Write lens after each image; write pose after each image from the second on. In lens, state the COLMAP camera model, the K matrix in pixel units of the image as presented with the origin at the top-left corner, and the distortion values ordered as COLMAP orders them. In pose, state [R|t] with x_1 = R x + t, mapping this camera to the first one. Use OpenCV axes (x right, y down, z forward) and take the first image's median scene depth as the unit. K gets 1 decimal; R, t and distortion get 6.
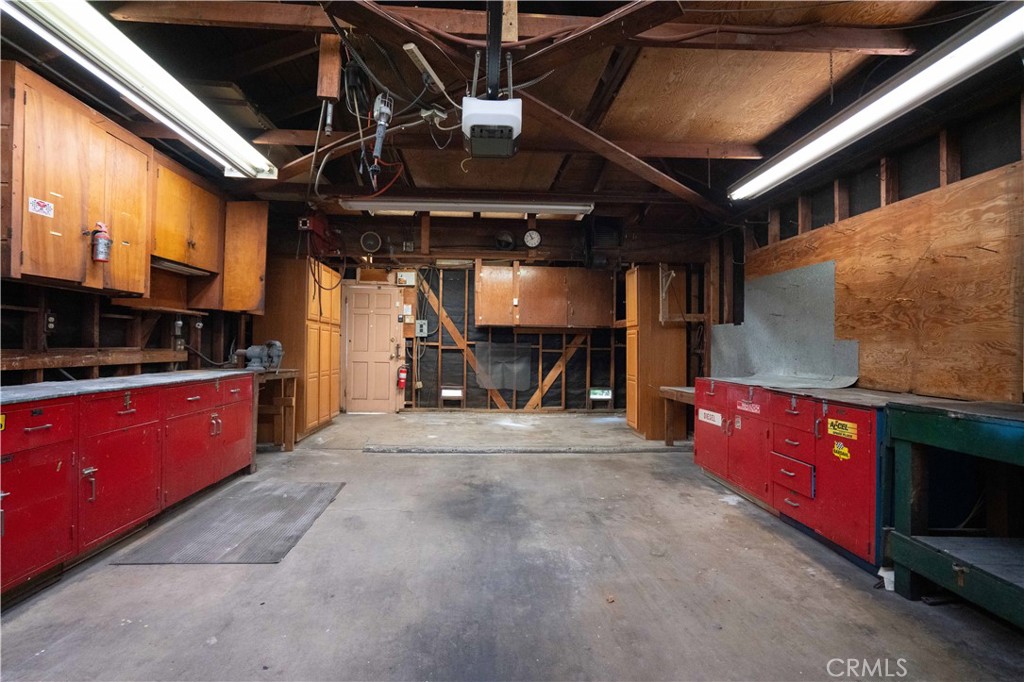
lens RADIAL K [[468.0, 0, 510.8], [0, 468.0, 343.8], [0, 0, 1]] dist [-0.003311, -0.000217]
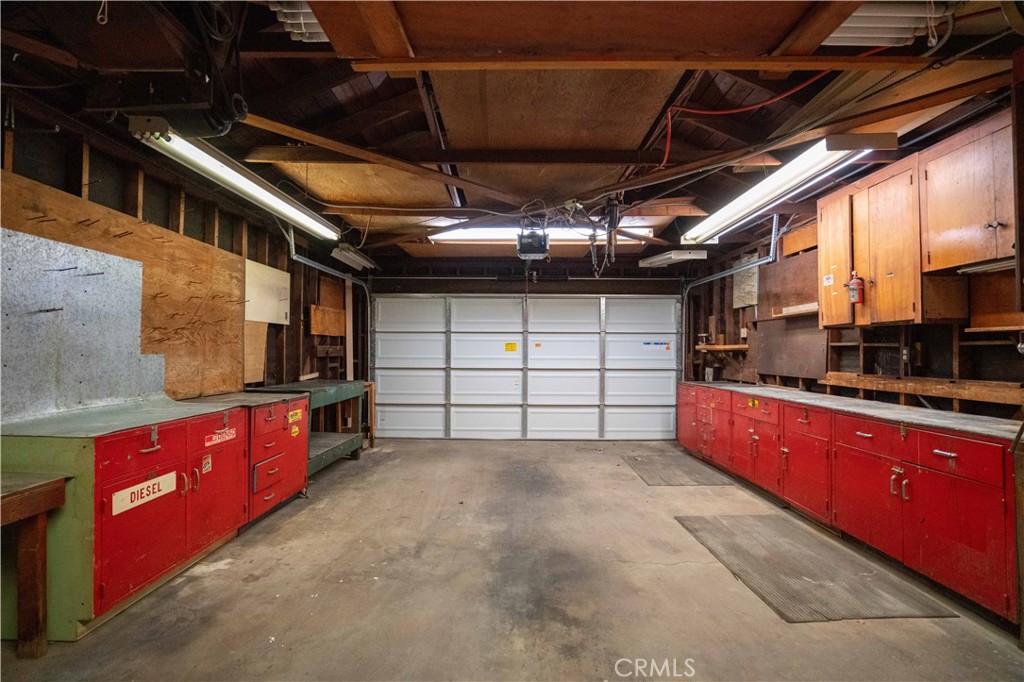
lens RADIAL K [[468.0, 0, 509.7], [0, 468.0, 339.7], [0, 0, 1]] dist [-0.003311, -0.000217]
pose [[-0.997127, -0.017812, 0.073630, -0.067230], [-0.020077, 0.999344, -0.030141, -0.024610], [-0.073045, -0.031532, -0.996830, 2.013964]]
